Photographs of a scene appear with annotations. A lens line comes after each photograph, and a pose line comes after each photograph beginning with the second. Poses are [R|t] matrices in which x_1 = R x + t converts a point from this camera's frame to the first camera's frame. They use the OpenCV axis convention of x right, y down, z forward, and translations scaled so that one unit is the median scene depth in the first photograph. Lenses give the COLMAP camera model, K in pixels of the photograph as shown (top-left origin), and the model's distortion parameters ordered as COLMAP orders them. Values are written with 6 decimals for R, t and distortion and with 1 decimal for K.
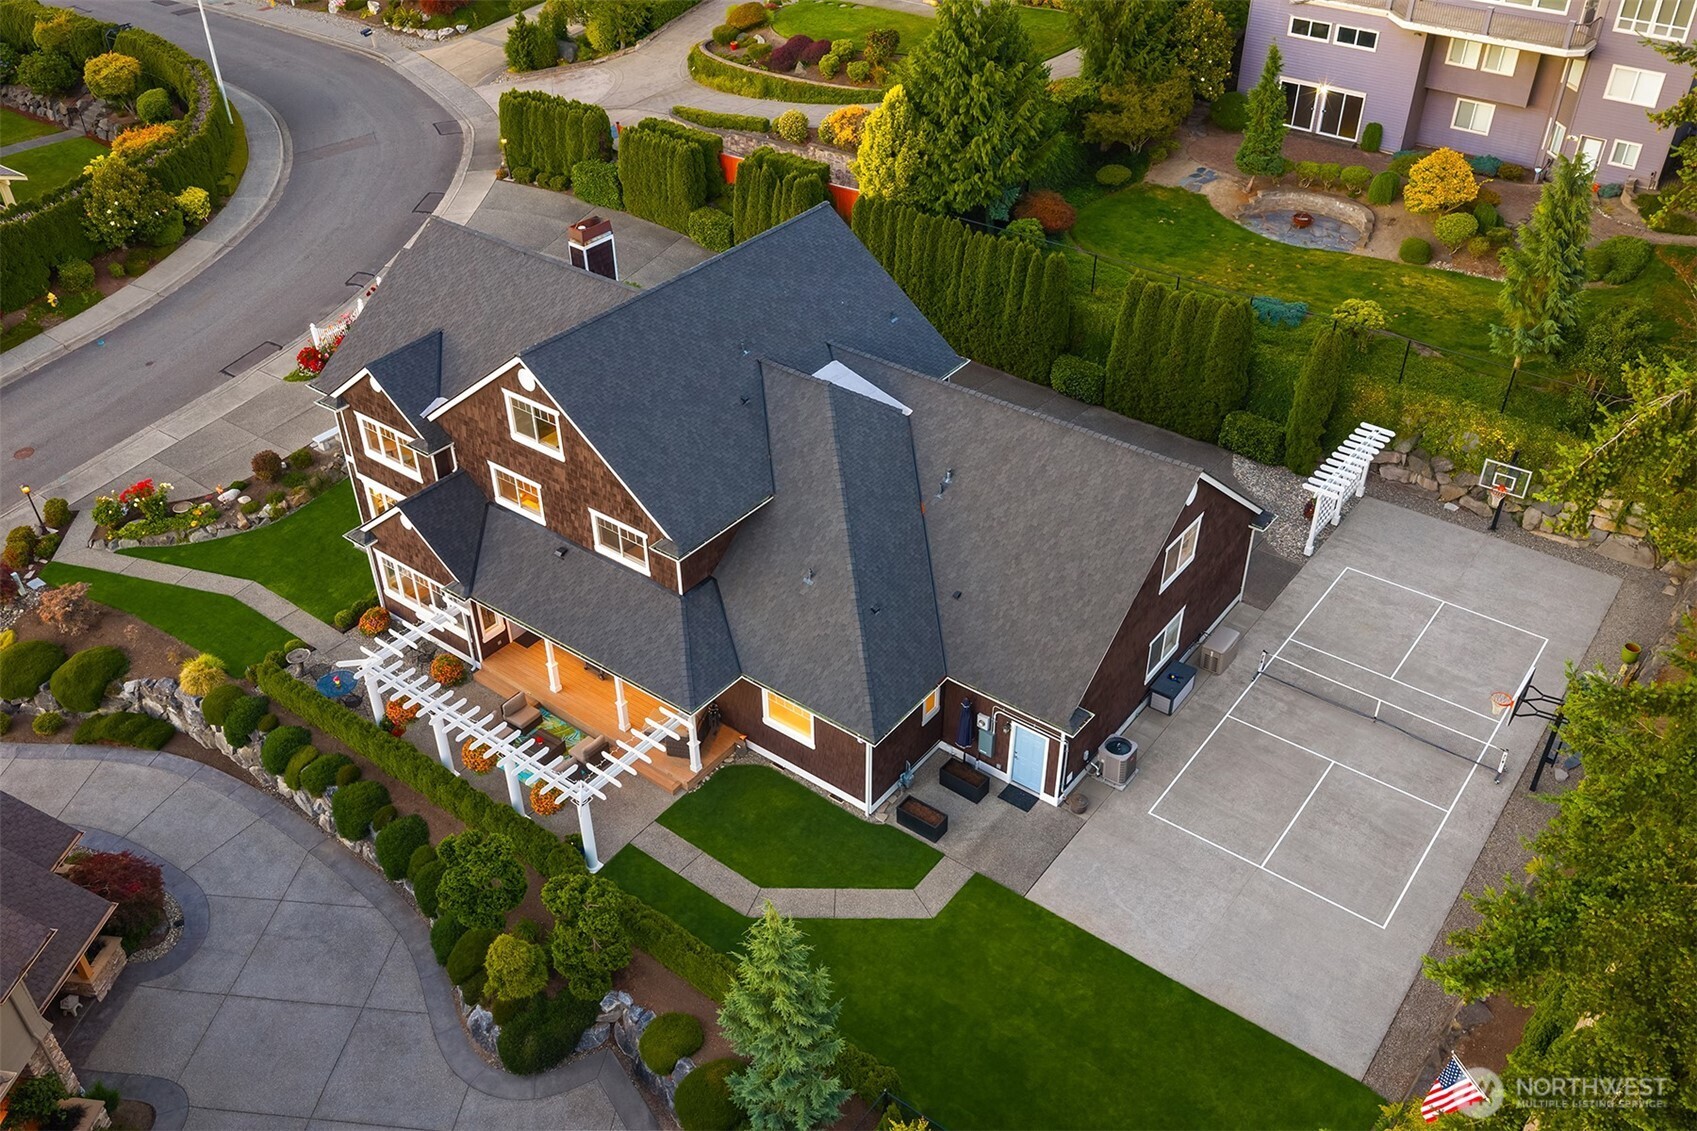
lens RADIAL K [[1404.4, 0, 848.6], [0, 1404.4, 567.0], [0, 0, 1]] dist [-0.000639, -0.000948]
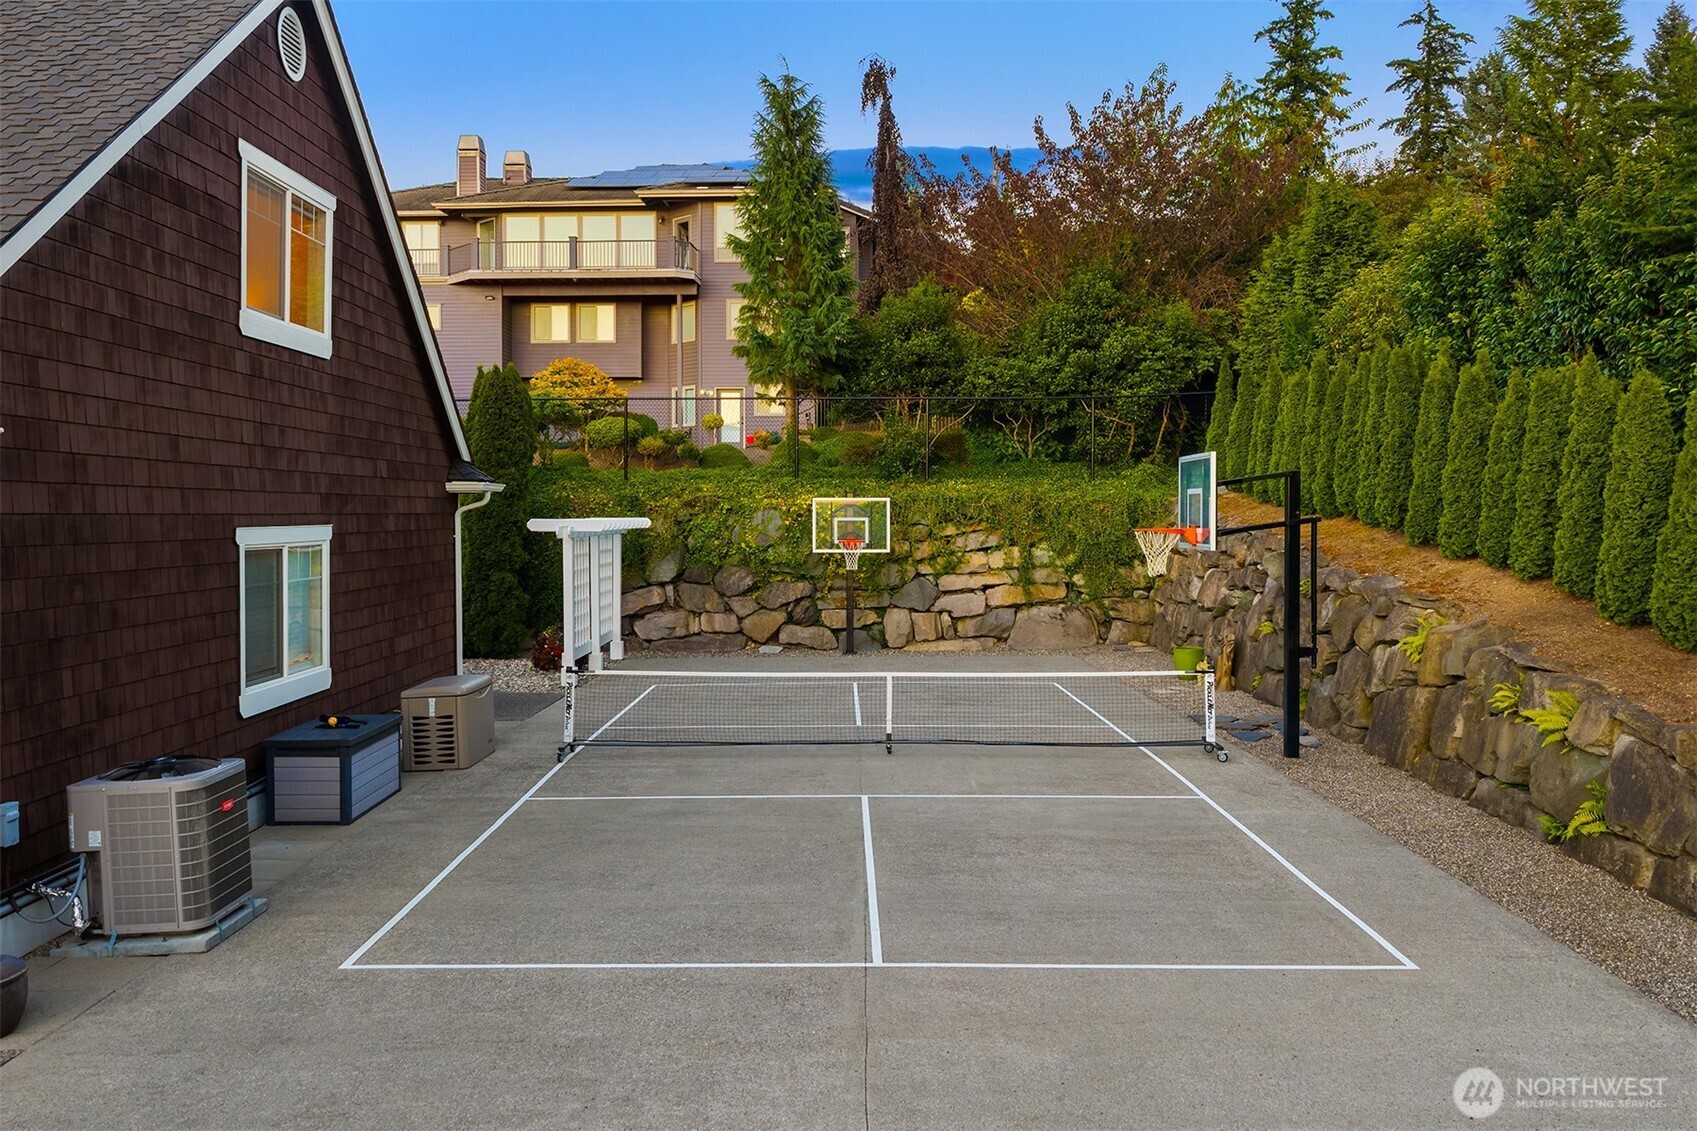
lens RADIAL K [[1404.4, 0, 846.6], [0, 1404.4, 563.9], [0, 0, 1]] dist [-0.000639, -0.000948]
pose [[0.792781, -0.018237, 0.609233, 0.115671], [0.355977, 0.825214, -0.438522, 0.202062], [-0.494751, 0.564525, 0.660707, 0.631961]]
